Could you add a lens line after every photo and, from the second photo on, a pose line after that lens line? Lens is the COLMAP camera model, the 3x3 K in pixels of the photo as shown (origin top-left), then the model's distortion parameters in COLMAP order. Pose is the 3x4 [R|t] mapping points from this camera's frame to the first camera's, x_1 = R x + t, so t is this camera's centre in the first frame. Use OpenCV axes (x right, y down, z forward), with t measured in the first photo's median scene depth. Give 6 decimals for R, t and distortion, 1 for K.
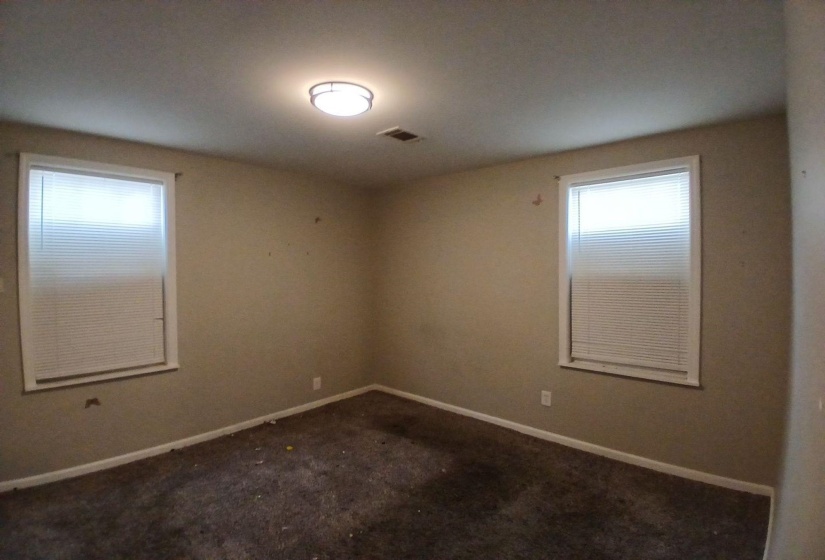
lens RADIAL K [[350.2, 0, 413.8], [0, 350.2, 259.7], [0, 0, 1]] dist [-0.001718, -0.000321]
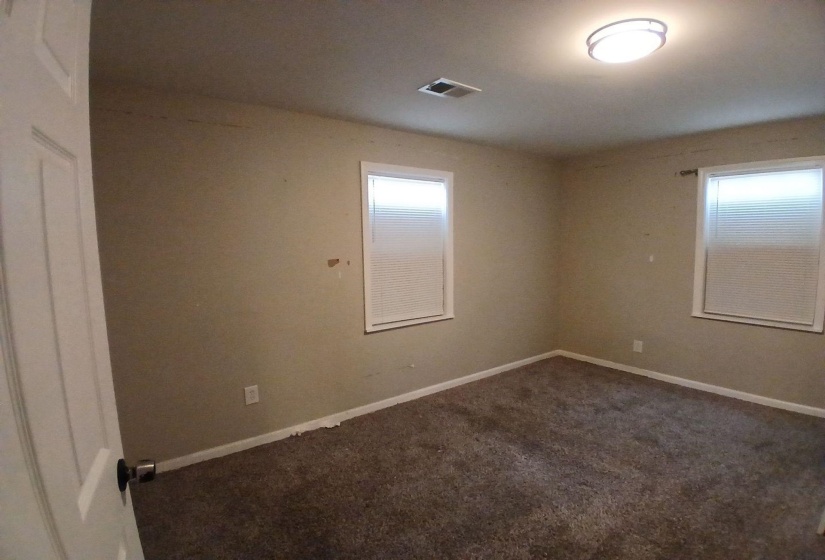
lens RADIAL K [[397.3, 0, 412.5], [0, 397.3, 280.0], [0, 0, 1]] dist [-0.000900, -0.000178]
pose [[0.760704, 0.063402, -0.645995, 0.085087], [0.001638, 0.995028, 0.099587, 0.003403], [0.649097, -0.076814, 0.756818, -0.115929]]
